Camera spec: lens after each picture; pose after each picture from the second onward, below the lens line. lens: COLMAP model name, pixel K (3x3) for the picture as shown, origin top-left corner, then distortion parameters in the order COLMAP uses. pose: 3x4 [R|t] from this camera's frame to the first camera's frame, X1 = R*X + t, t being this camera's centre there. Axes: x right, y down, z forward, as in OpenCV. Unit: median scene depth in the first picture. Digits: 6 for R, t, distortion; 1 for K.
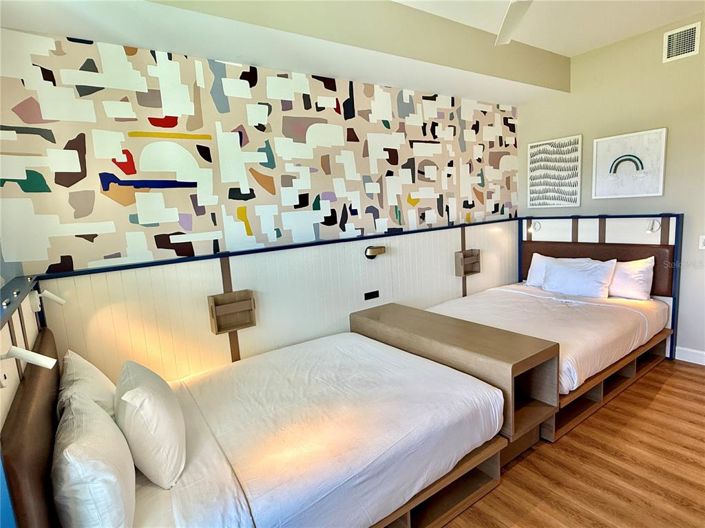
lens RADIAL K [[392.9, 0, 352.5], [0, 392.9, 264.0], [0, 0, 1]] dist [0.013588, -0.000951]
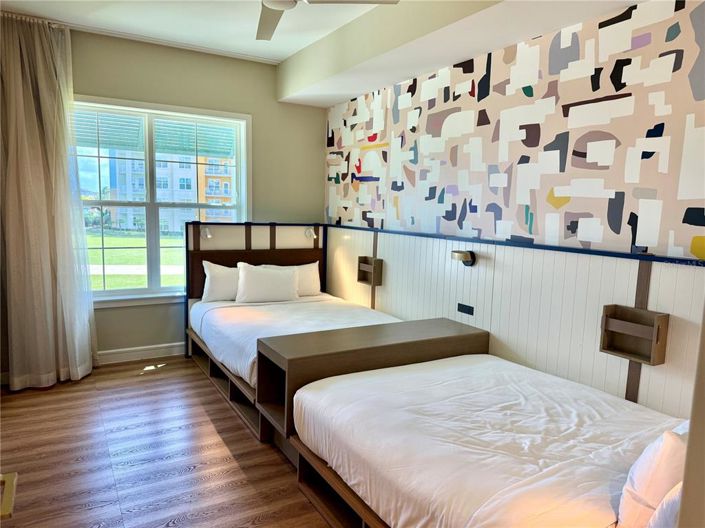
lens RADIAL K [[498.7, 0, 353.6], [0, 498.7, 265.5], [0, 0, 1]] dist [0.061106, -0.073569]
pose [[-0.078211, 0.186256, -0.979383, 1.091831], [-0.155788, 0.968041, 0.196539, -0.182211], [0.984689, 0.167948, -0.046695, 0.797819]]
